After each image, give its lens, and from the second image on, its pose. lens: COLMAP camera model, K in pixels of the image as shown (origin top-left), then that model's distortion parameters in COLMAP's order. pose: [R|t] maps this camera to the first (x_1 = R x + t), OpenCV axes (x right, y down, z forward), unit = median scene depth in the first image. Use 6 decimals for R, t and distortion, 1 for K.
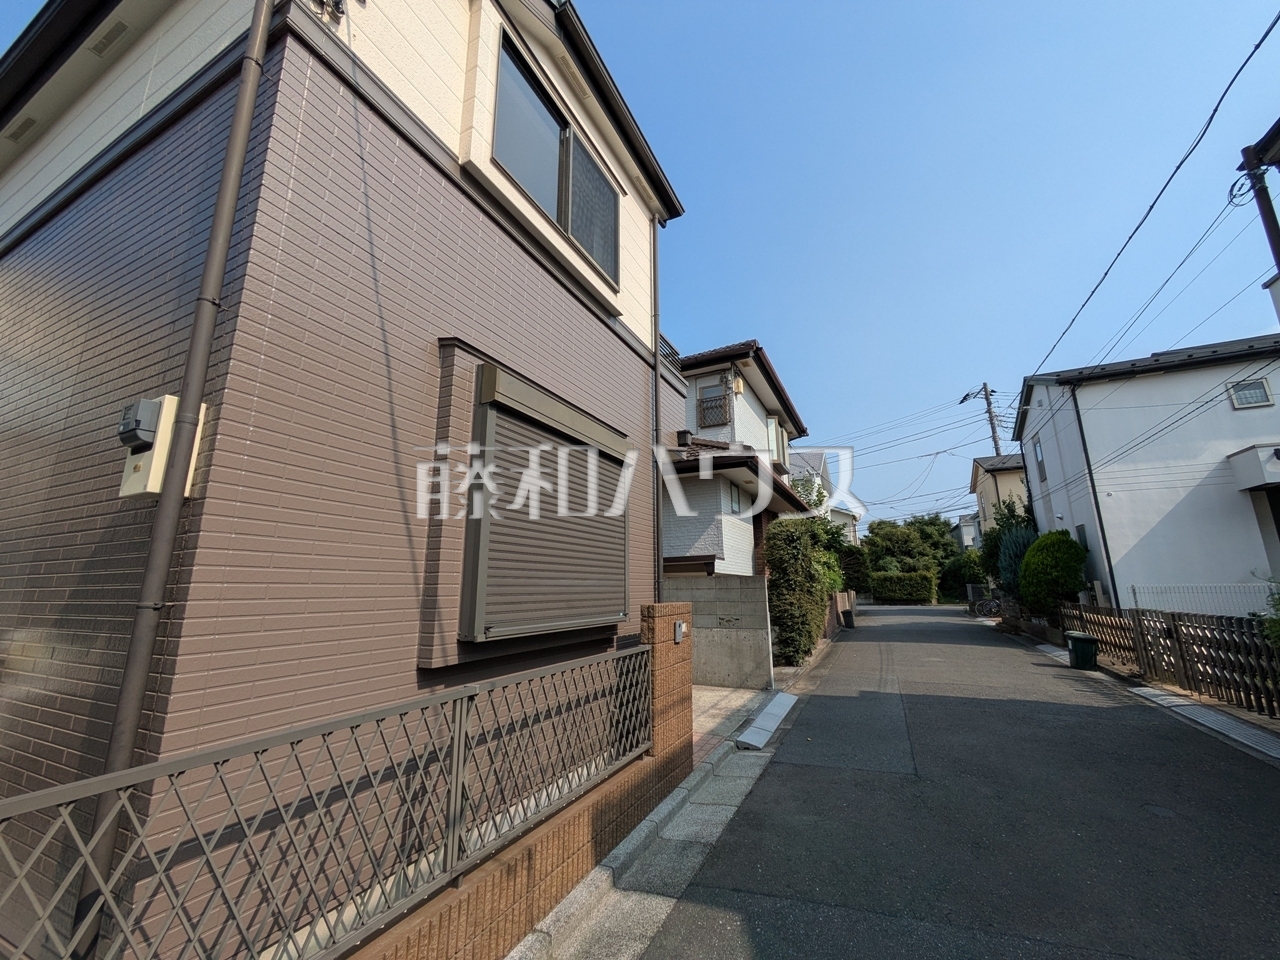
lens RADIAL K [[507.0, 0, 640.0], [0, 507.0, 480.0], [0, 0, 1]] dist [-0.001089, 0.002381]
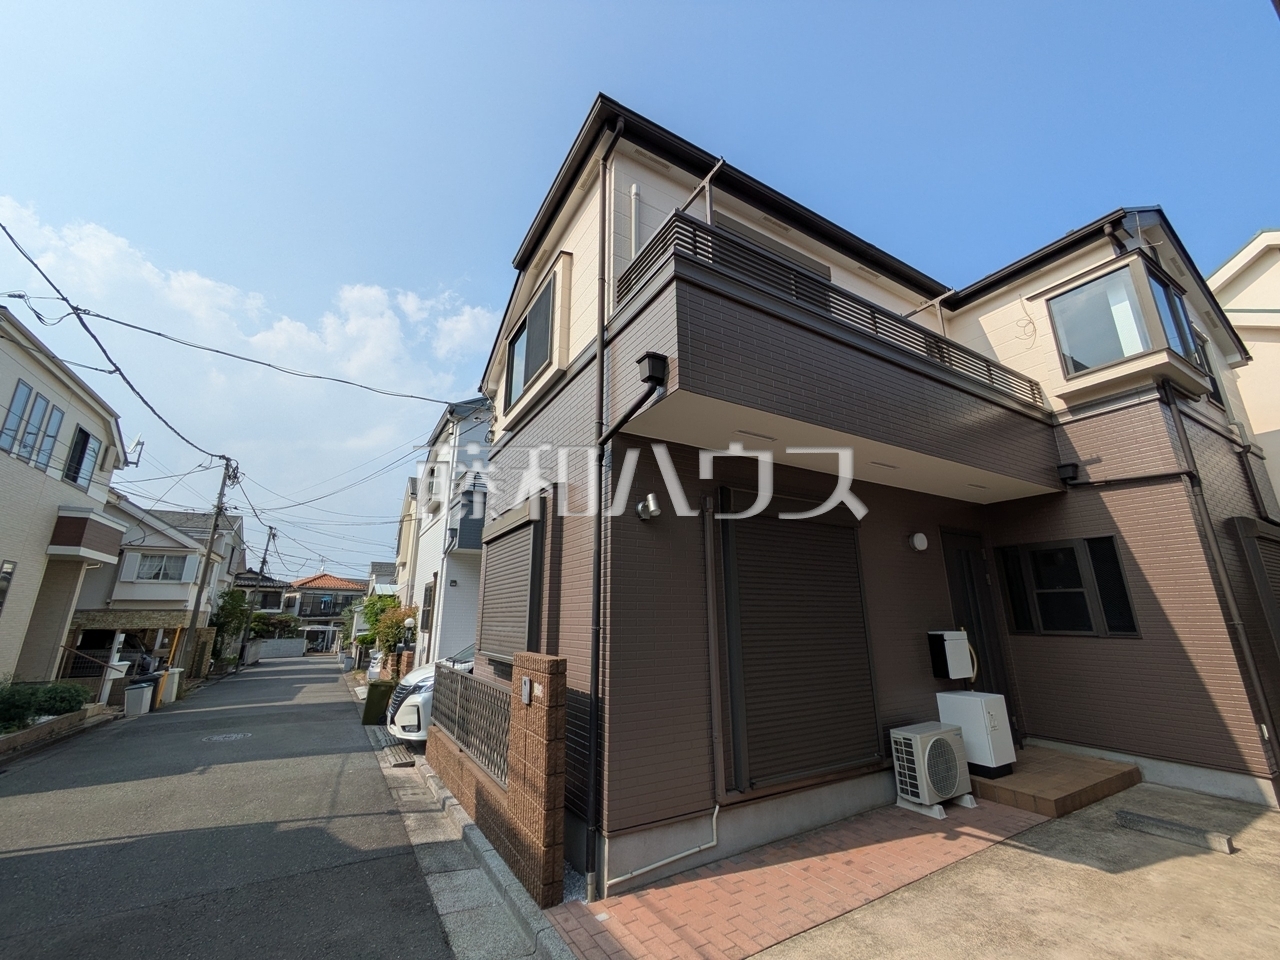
lens RADIAL K [[509.7, 0, 642.4], [0, 509.7, 478.3], [0, 0, 1]] dist [0.006710, 0.000476]
pose [[-0.550364, -0.206249, -0.809049, 0.610320], [0.188510, 0.913291, -0.361059, 0.266461], [0.813366, -0.351228, -0.463762, 1.397185]]
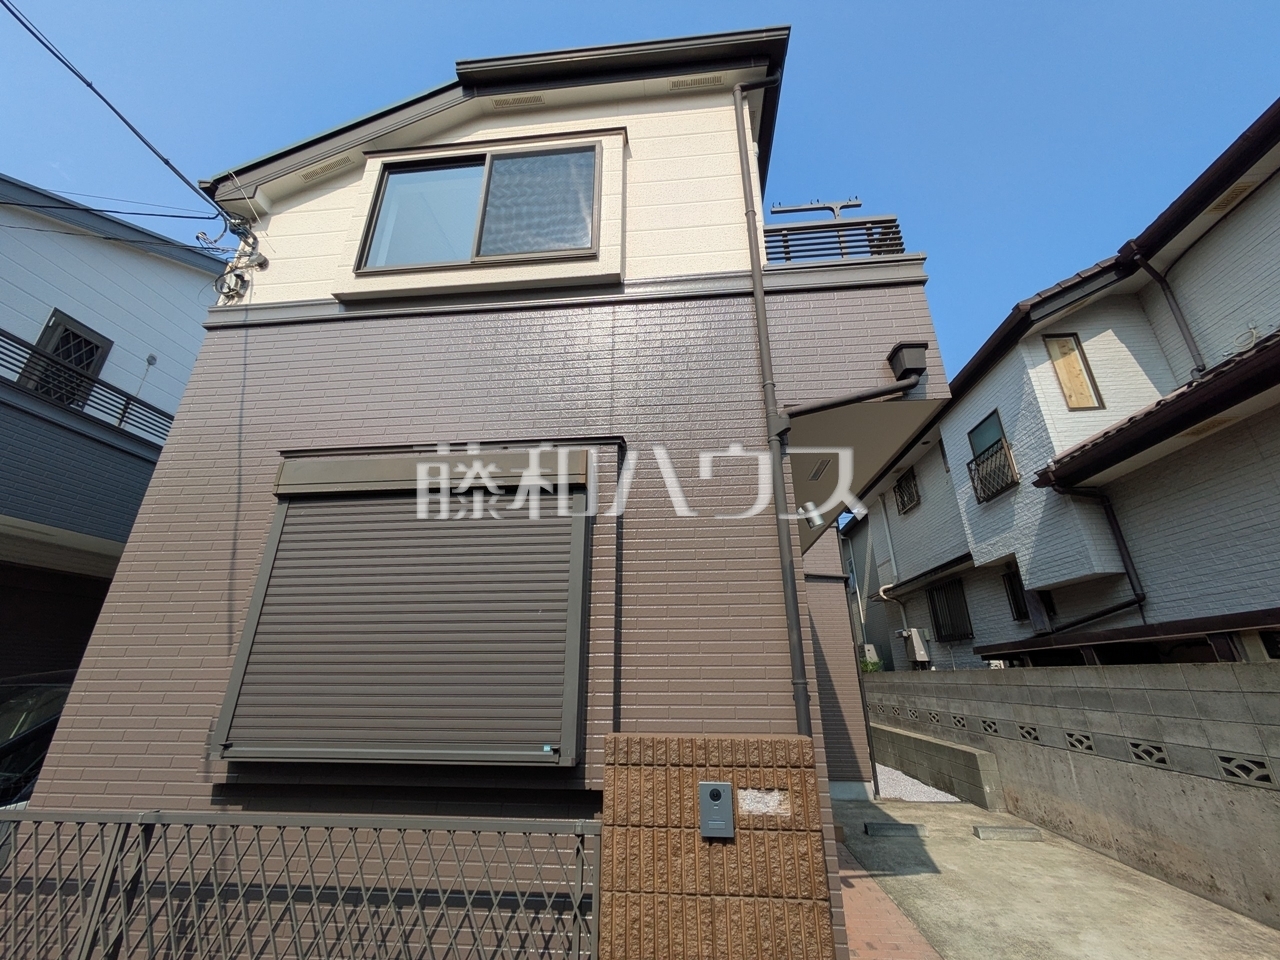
lens RADIAL K [[479.8, 0, 644.7], [0, 479.8, 506.1], [0, 0, 1]] dist [-0.000420, 0.000054]
pose [[0.354877, -0.313080, -0.880933, 0.399591], [0.195790, 0.946256, -0.257423, 0.126472], [0.914182, -0.081125, 0.397102, 0.673557]]
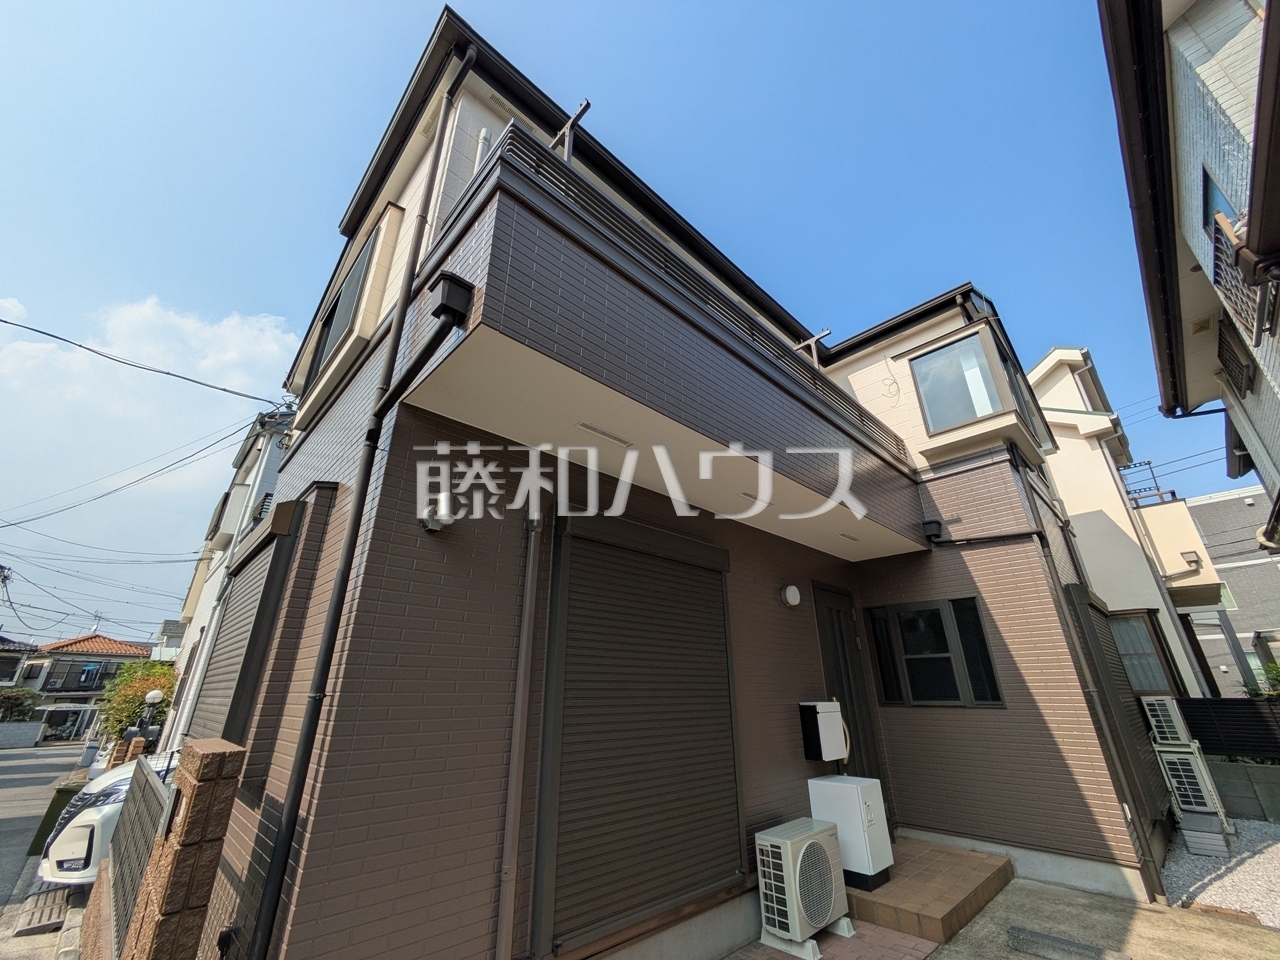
lens RADIAL K [[507.0, 0, 640.0], [0, 507.0, 480.0], [0, 0, 1]] dist [-0.001089, 0.002381]
pose [[-0.348039, -0.351092, -0.869254, 0.375752], [0.208284, 0.875092, -0.436844, 0.274352], [0.914050, -0.333090, -0.231440, 1.355770]]
